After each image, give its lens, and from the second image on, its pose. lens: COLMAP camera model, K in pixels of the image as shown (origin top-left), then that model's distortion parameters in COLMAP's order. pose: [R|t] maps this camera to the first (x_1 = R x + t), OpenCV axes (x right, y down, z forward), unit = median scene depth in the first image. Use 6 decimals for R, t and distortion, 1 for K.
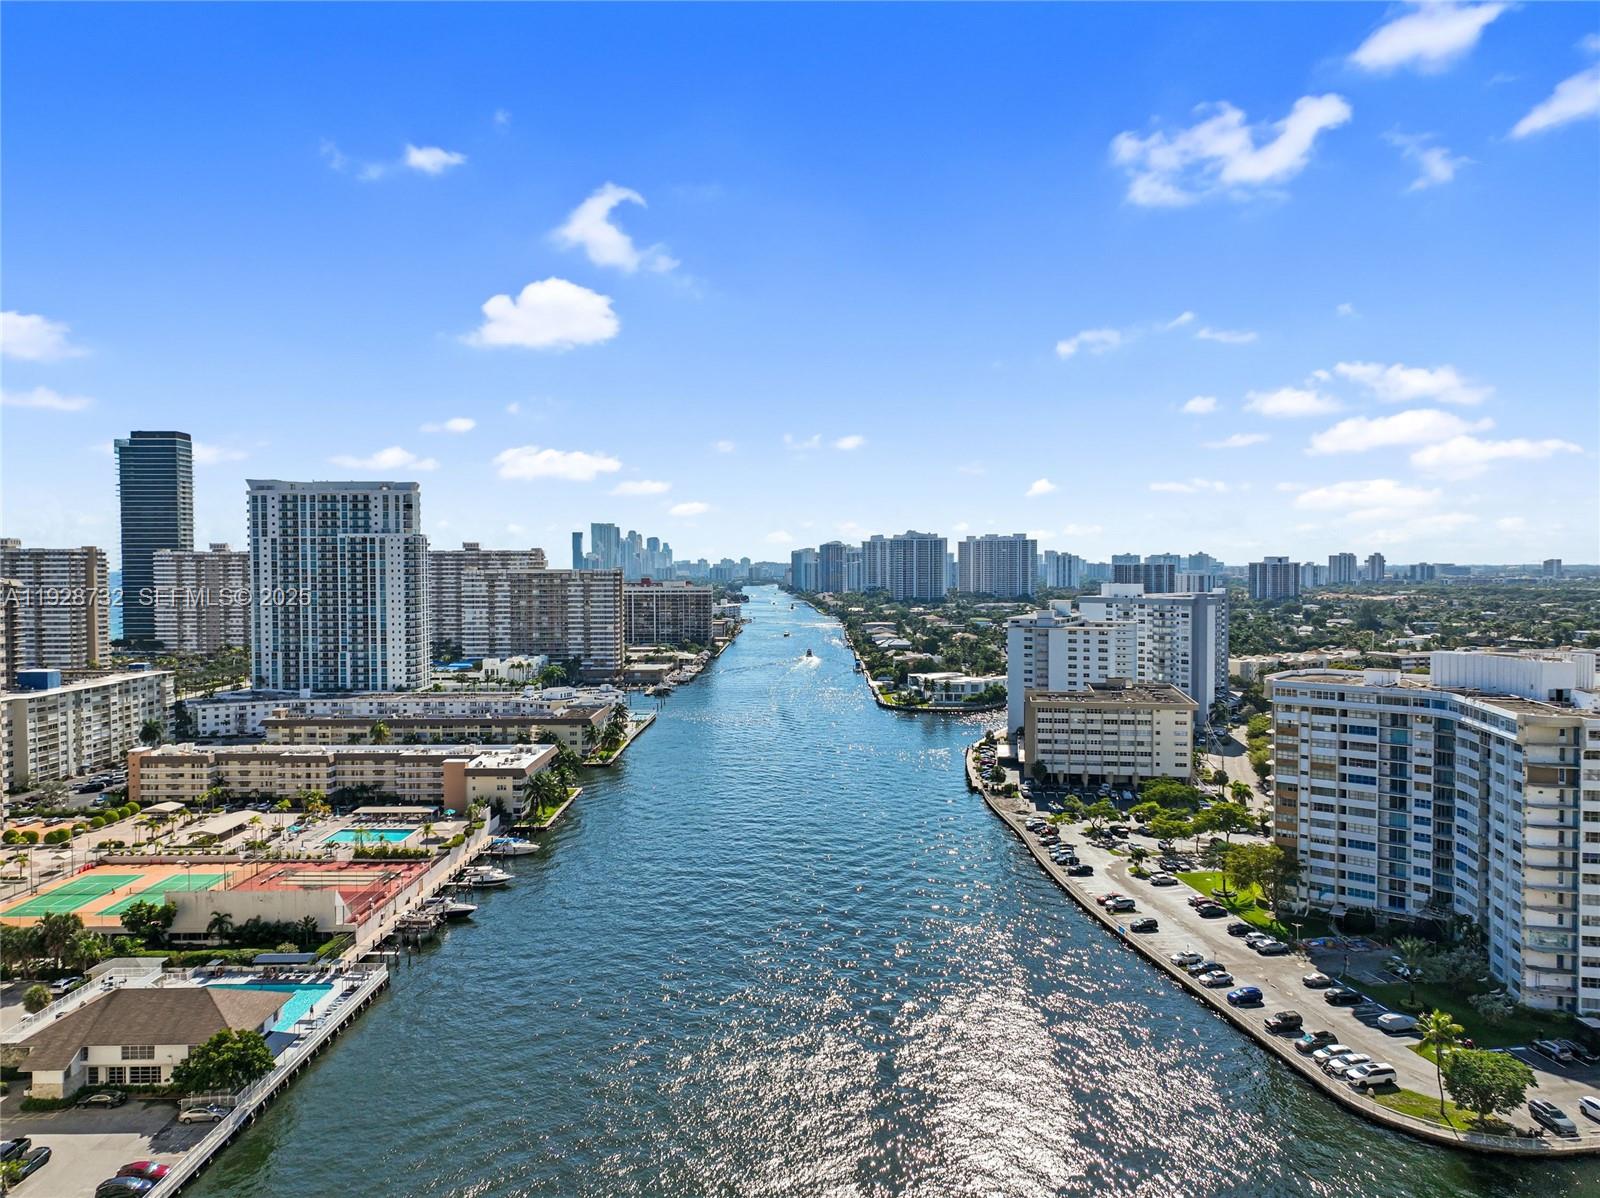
lens RADIAL K [[1144.8, 0, 790.6], [0, 1144.8, 596.8], [0, 0, 1]] dist [-0.001383, 0.008473]
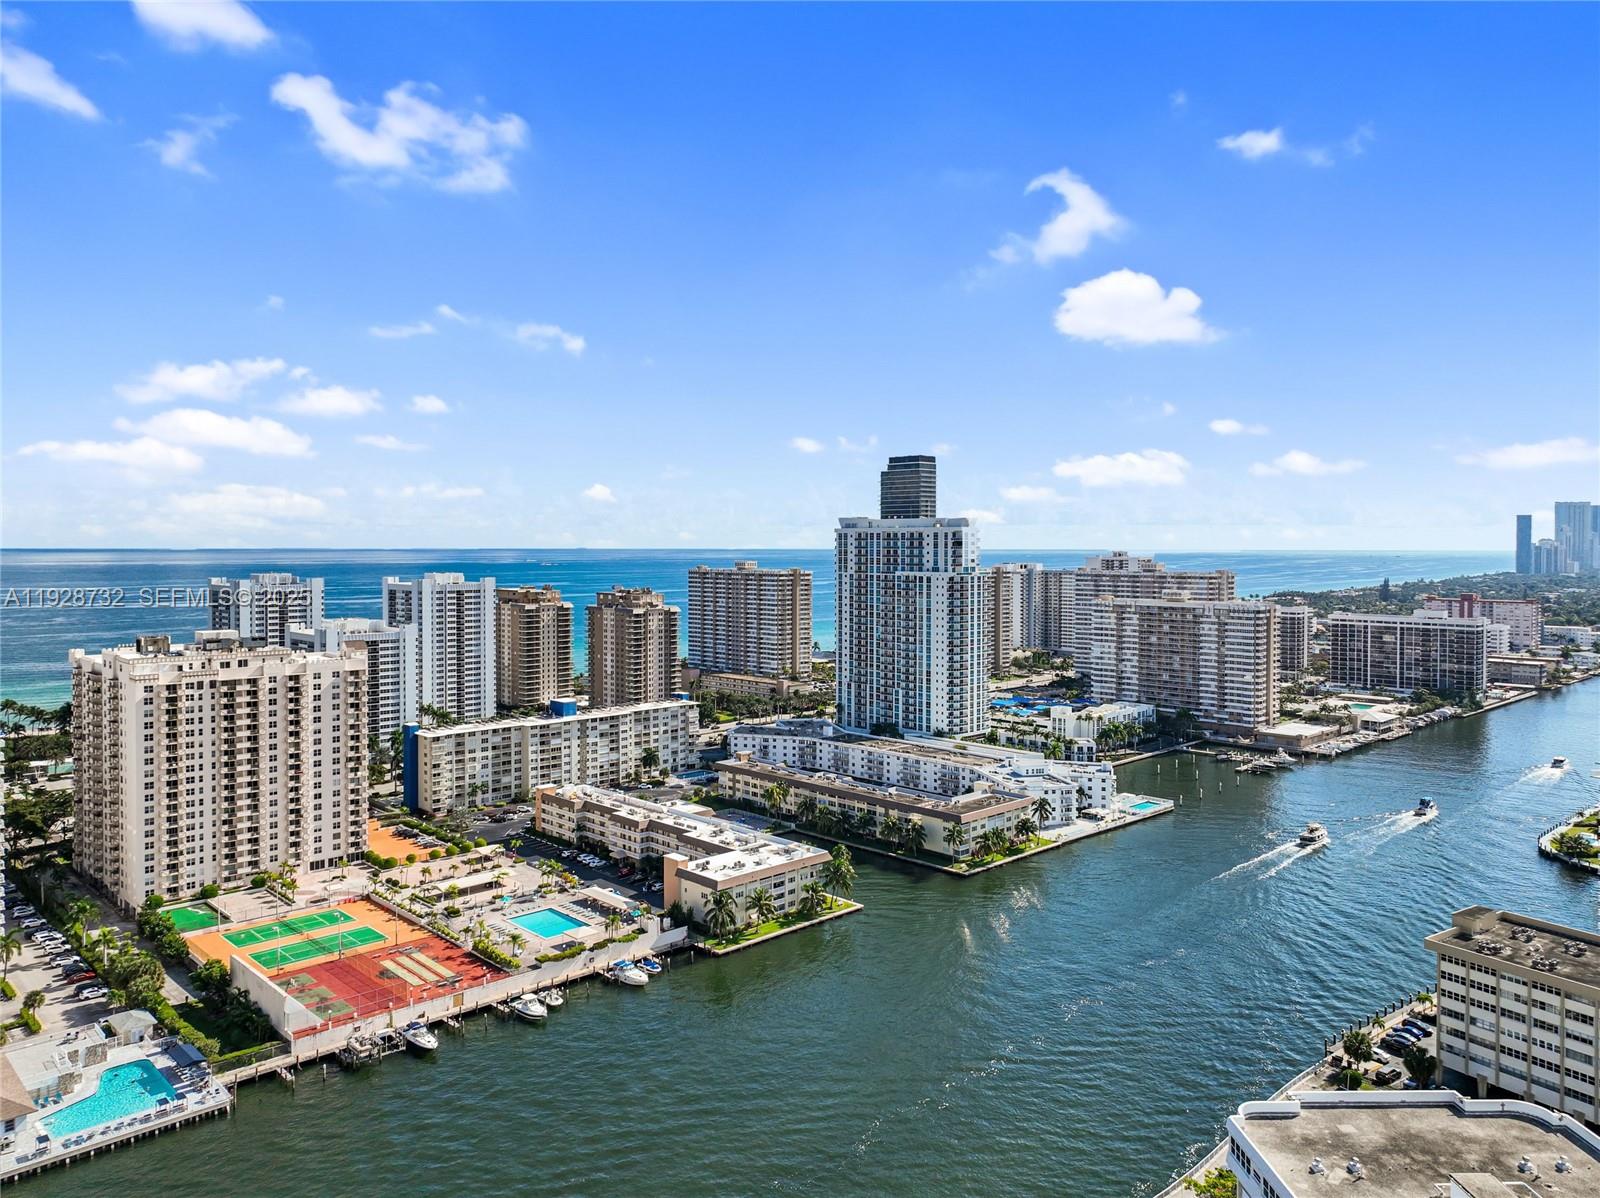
lens RADIAL K [[1133.3, 0, 770.2], [0, 1133.3, 593.4], [0, 0, 1]] dist [-0.003178, -0.000970]
pose [[0.688473, 0.034027, -0.724464, 0.362673], [-0.022633, 0.999420, 0.025432, -0.084720], [0.724909, -0.001112, 0.688844, 0.338005]]
